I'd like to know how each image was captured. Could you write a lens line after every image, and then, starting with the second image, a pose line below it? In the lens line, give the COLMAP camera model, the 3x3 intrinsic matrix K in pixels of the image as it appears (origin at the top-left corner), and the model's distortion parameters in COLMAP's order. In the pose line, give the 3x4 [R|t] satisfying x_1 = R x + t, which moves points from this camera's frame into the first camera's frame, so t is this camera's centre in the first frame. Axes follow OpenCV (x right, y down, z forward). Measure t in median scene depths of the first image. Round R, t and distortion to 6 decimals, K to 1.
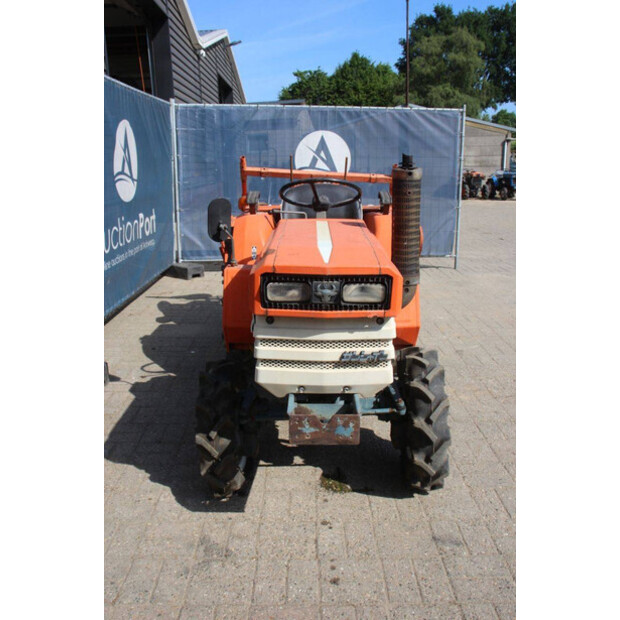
lens RADIAL K [[570.1, 0, 298.2], [0, 570.1, 311.4], [0, 0, 1]] dist [-0.090006, 0.000000]
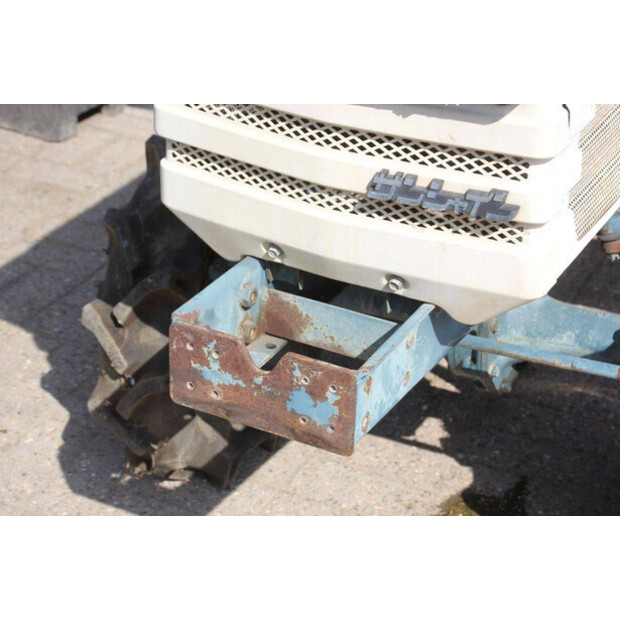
lens RADIAL K [[1449.0, 0, 308.4], [0, 1449.0, 304.1], [0, 0, 1]] dist [0.391696, 0.000000]
pose [[0.898664, 0.238719, -0.367988, 0.310679], [-0.142522, 0.952328, 0.269737, -0.061113], [0.414837, -0.189957, 0.889846, 0.214799]]
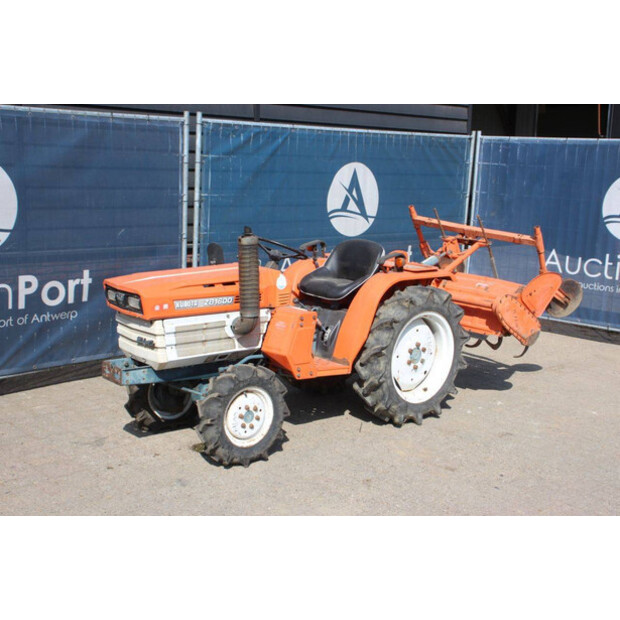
lens RADIAL K [[839.4, 0, 309.7], [0, 839.4, 307.6], [0, 0, 1]] dist [0.067906, 0.000000]
pose [[0.675989, 0.161826, -0.718923, 1.981344], [-0.223885, 0.974575, 0.008858, -0.135617], [0.702078, 0.154968, 0.695033, -0.388260]]
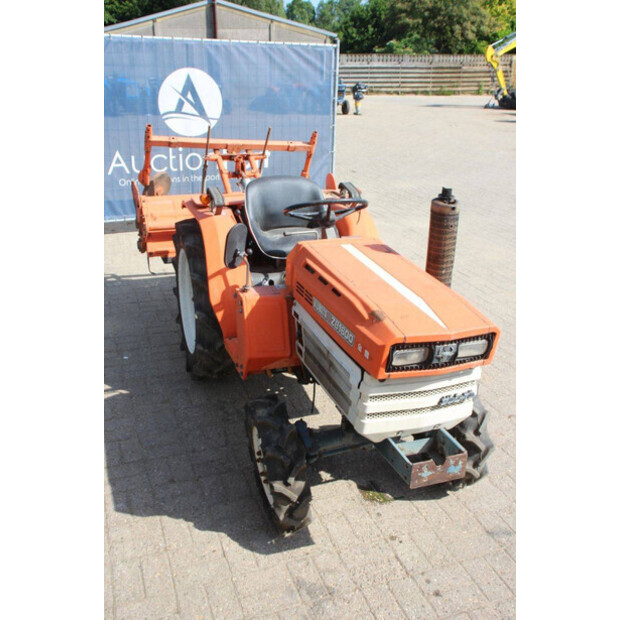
lens RADIAL K [[634.2, 0, 305.1], [0, 634.2, 315.3], [0, 0, 1]] dist [-0.045901, 0.000000]
pose [[0.938438, -0.106152, 0.328733, -0.476181], [0.061129, 0.987628, 0.144412, -0.238835], [-0.339995, -0.115427, 0.933317, -0.025271]]
